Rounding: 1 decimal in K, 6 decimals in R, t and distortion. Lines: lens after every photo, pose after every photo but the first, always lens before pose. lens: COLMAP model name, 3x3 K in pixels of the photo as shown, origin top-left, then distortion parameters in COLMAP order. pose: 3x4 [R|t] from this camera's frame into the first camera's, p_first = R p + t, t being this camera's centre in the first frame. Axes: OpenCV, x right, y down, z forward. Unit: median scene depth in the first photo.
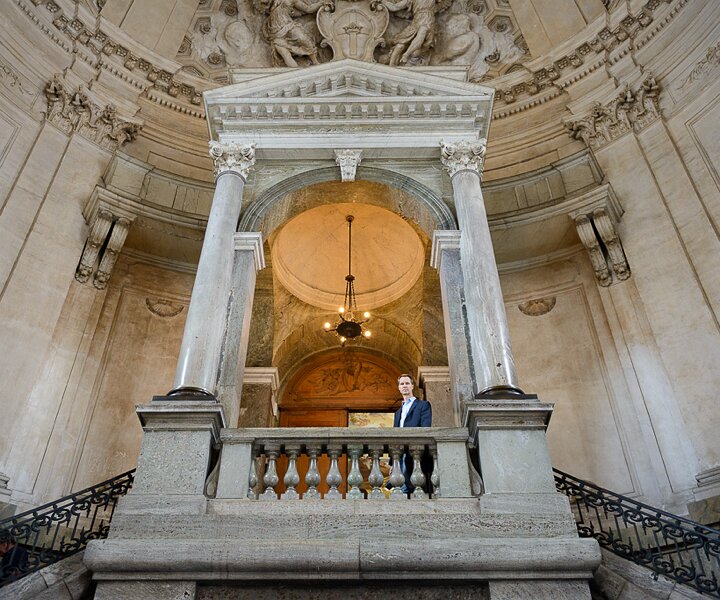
lens RADIAL K [[752.5, 0, 360.0], [0, 752.5, 300.0], [0, 0, 1]] dist [-0.005780, -0.008341]
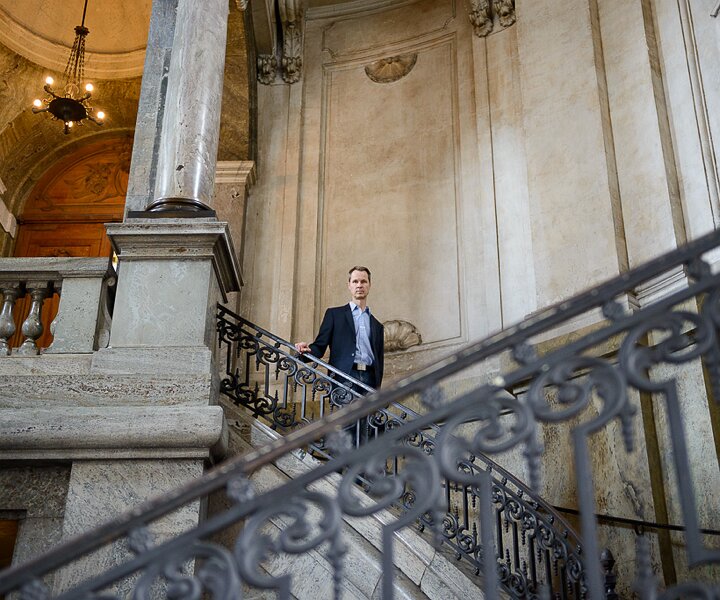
lens RADIAL K [[1115.4, 0, 360.0], [0, 1115.4, 300.0], [0, 0, 1]] dist [0.097721, 0.032790]
pose [[0.999208, -0.006524, -0.039265, 0.271746], [0.015333, 0.973434, 0.228454, -0.020907], [0.036731, -0.228875, 0.972763, -0.029253]]
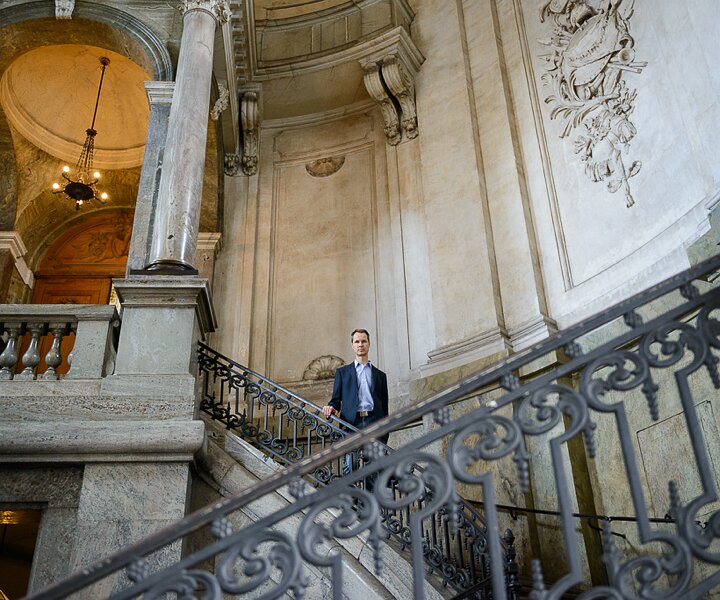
lens RADIAL K [[842.1, 0, 360.0], [0, 842.1, 300.0], [0, 0, 1]] dist [0.015197, 0.019904]
pose [[0.998774, 0.006063, 0.049121, 0.252643], [-0.014925, 0.983163, 0.182121, -0.020243], [-0.047190, -0.182631, 0.982048, -0.026061]]
